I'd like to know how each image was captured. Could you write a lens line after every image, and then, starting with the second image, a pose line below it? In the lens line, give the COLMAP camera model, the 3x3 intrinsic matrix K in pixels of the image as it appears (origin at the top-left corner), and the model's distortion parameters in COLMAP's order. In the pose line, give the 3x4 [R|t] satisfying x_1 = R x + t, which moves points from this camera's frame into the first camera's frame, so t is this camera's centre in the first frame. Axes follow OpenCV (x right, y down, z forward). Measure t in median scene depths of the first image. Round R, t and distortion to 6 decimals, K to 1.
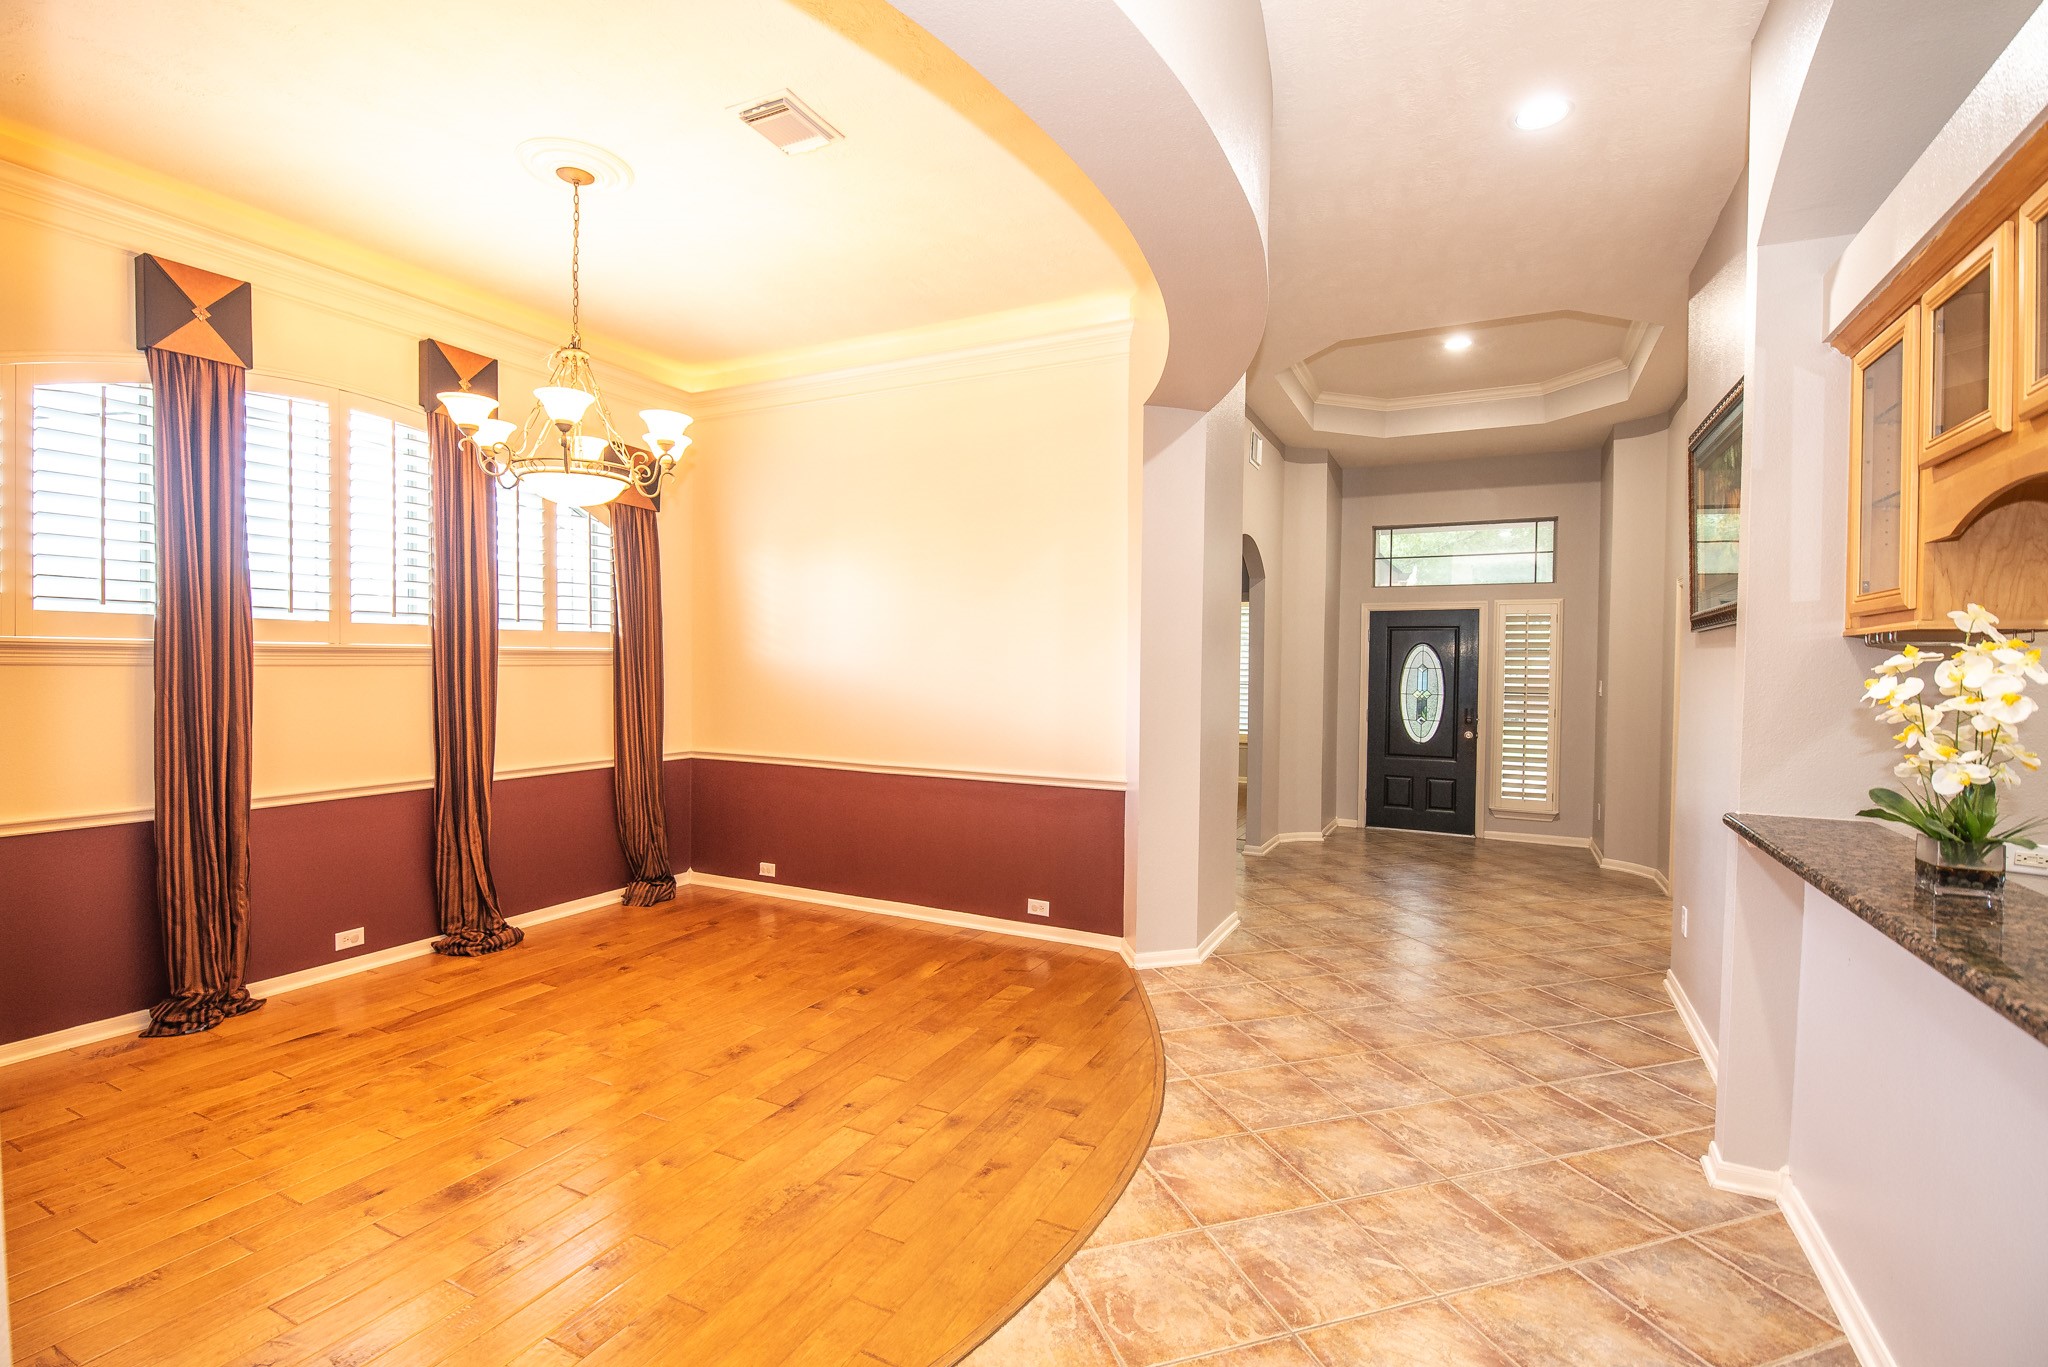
lens RADIAL K [[936.7, 0, 1026.1], [0, 936.7, 691.0], [0, 0, 1]] dist [-0.000560, -0.010125]
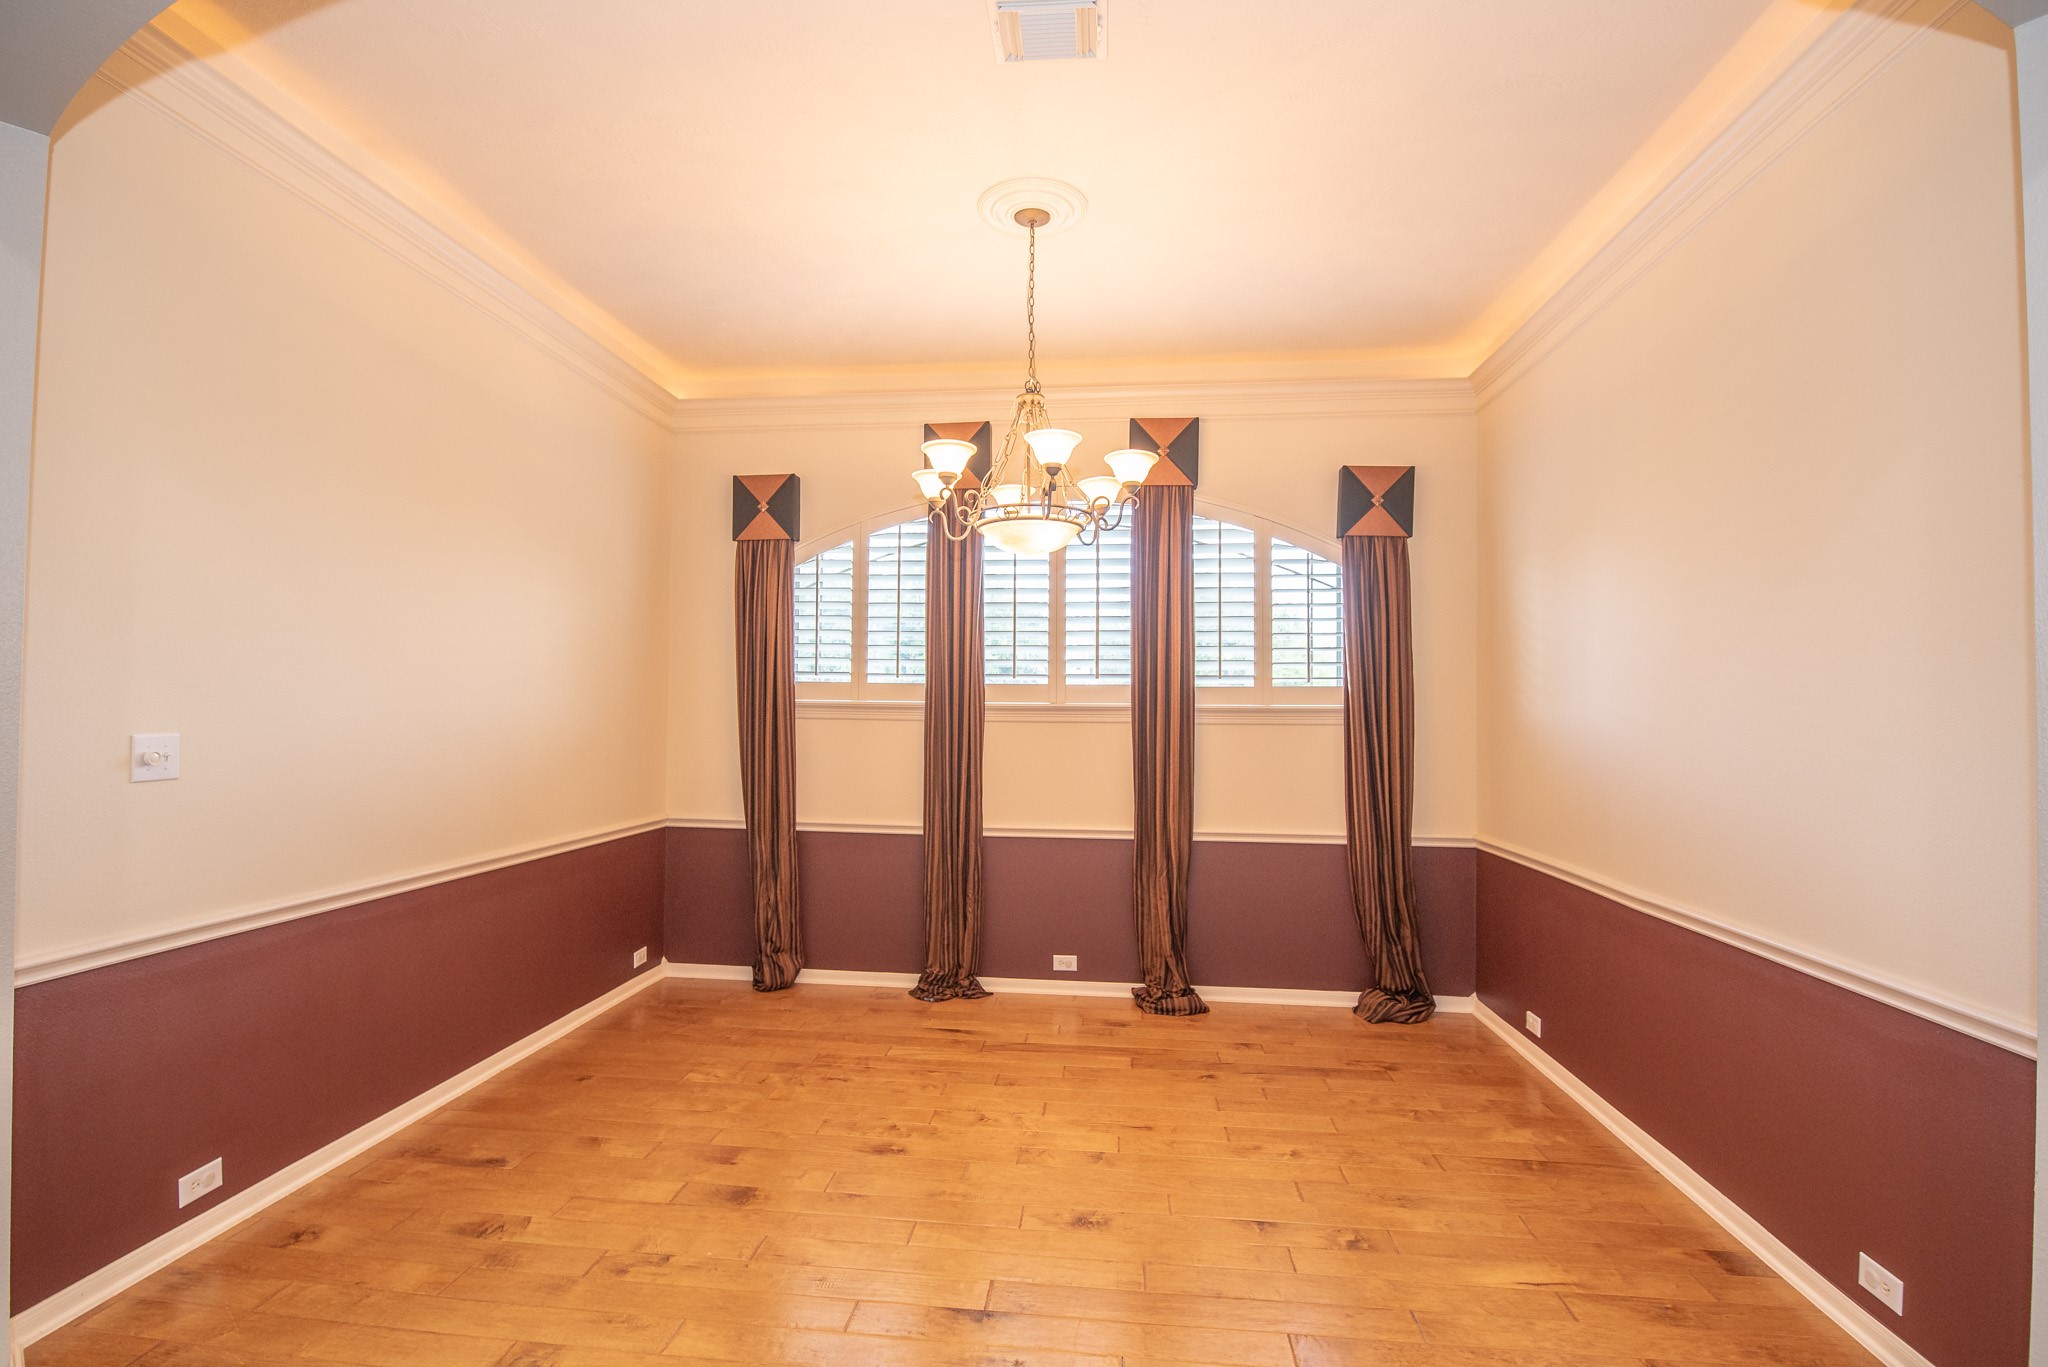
lens RADIAL K [[936.7, 0, 1026.1], [0, 936.7, 691.0], [0, 0, 1]] dist [-0.000560, -0.010125]
pose [[0.342369, -0.031412, -0.939040, 0.304671], [-0.037237, 0.998202, -0.046967, -0.008325], [0.938828, 0.051047, 0.340583, 0.495875]]
